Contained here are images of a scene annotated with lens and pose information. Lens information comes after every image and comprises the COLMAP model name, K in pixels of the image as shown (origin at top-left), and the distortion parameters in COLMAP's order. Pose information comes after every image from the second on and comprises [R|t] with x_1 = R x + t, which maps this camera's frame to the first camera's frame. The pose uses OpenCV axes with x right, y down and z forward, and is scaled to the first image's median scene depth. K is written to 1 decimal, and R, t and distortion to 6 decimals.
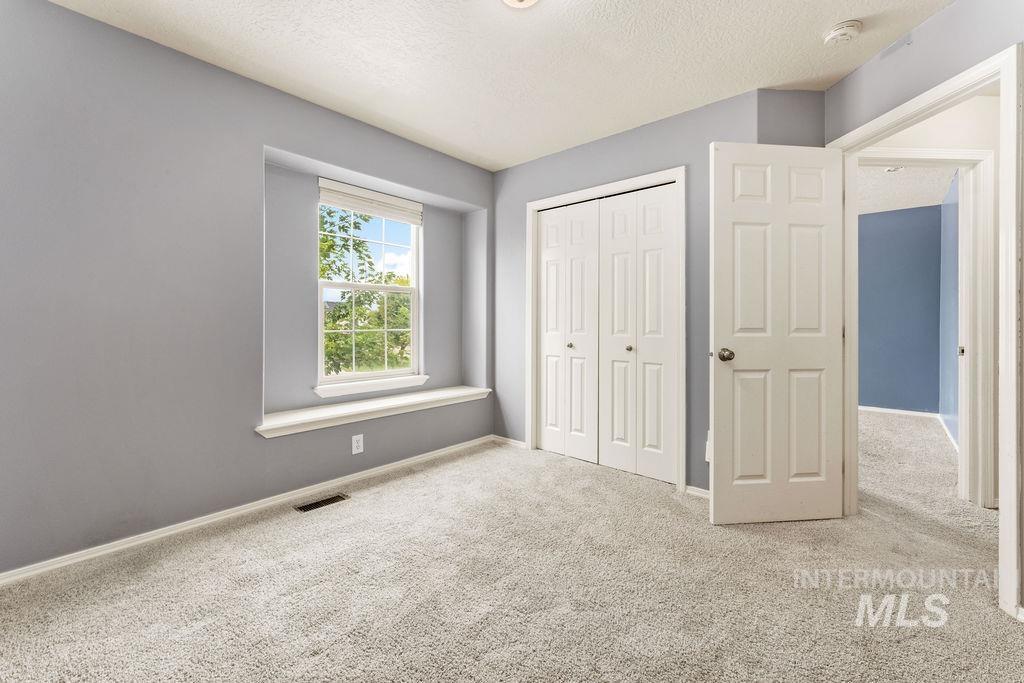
lens RADIAL K [[414.5, 0, 510.4], [0, 414.5, 335.8], [0, 0, 1]] dist [0.000031, -0.000511]
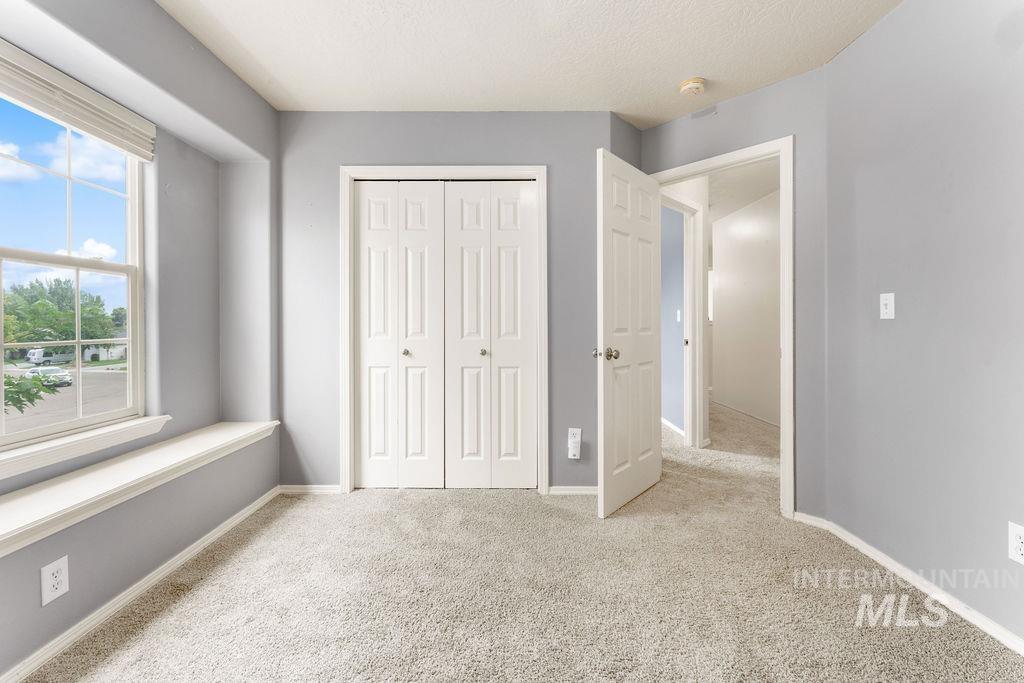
lens RADIAL K [[414.5, 0, 510.4], [0, 414.5, 335.8], [0, 0, 1]] dist [0.000031, -0.000511]
pose [[0.753192, -0.023307, 0.657387, -0.262235], [0.027812, 0.999607, 0.003574, -0.008025], [-0.657212, 0.015592, 0.753544, 0.270235]]
